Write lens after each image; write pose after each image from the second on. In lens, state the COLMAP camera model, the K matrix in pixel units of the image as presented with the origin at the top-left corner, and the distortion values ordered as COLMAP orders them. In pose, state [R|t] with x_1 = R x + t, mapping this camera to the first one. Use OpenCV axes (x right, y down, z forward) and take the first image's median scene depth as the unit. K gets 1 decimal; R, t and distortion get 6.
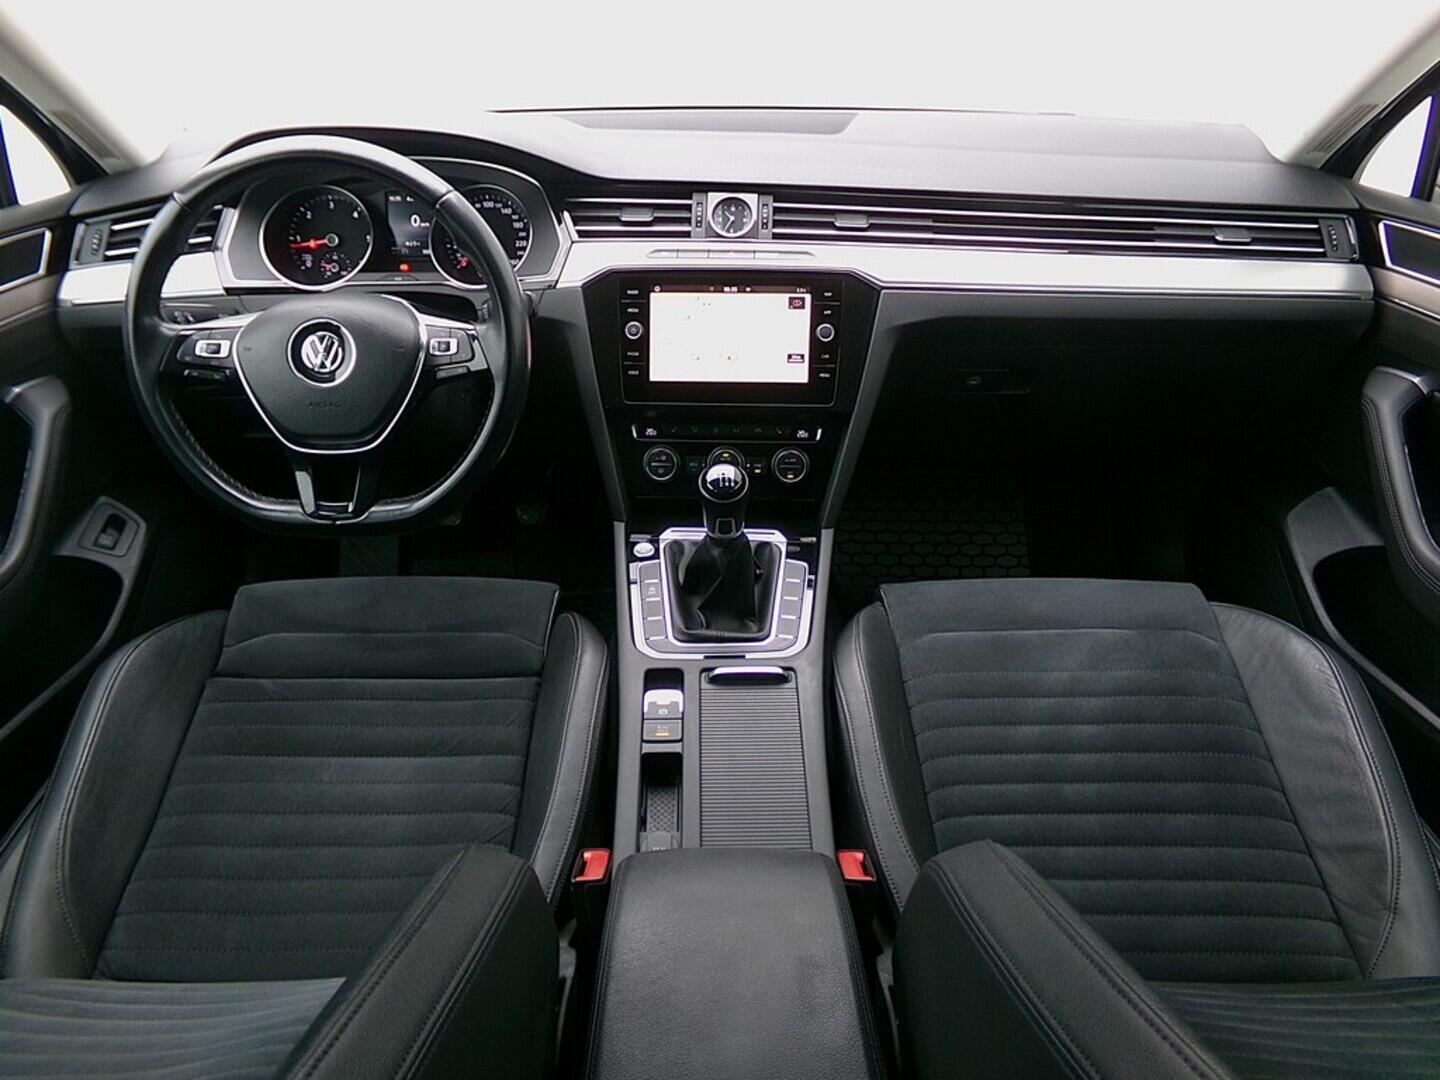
lens RADIAL K [[1154.1, 0, 757.5], [0, 1154.1, 544.5], [0, 0, 1]] dist [-0.057793, 0.100289]
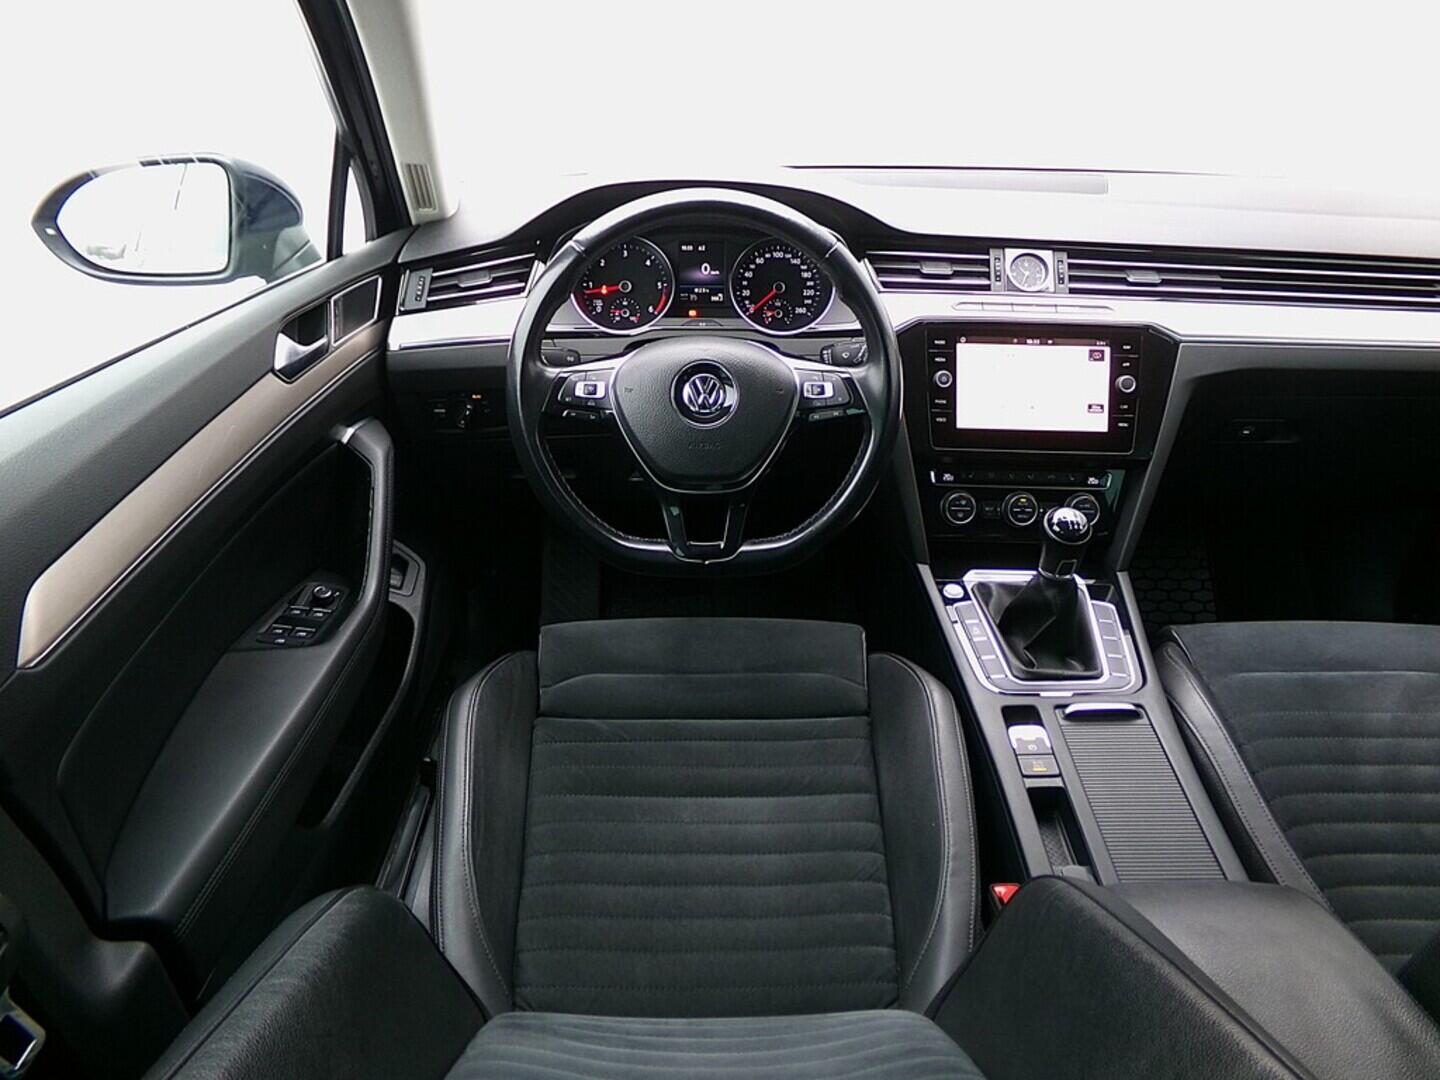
lens RADIAL K [[1154.1, 0, 719.5], [0, 1154.1, 540.2], [0, 0, 1]] dist [-0.057793, 0.100289]
pose [[0.999288, 0.006191, 0.037206, -0.351845], [-0.004334, 0.998751, -0.049785, 0.010892], [-0.037468, 0.049588, 0.998067, -0.014321]]
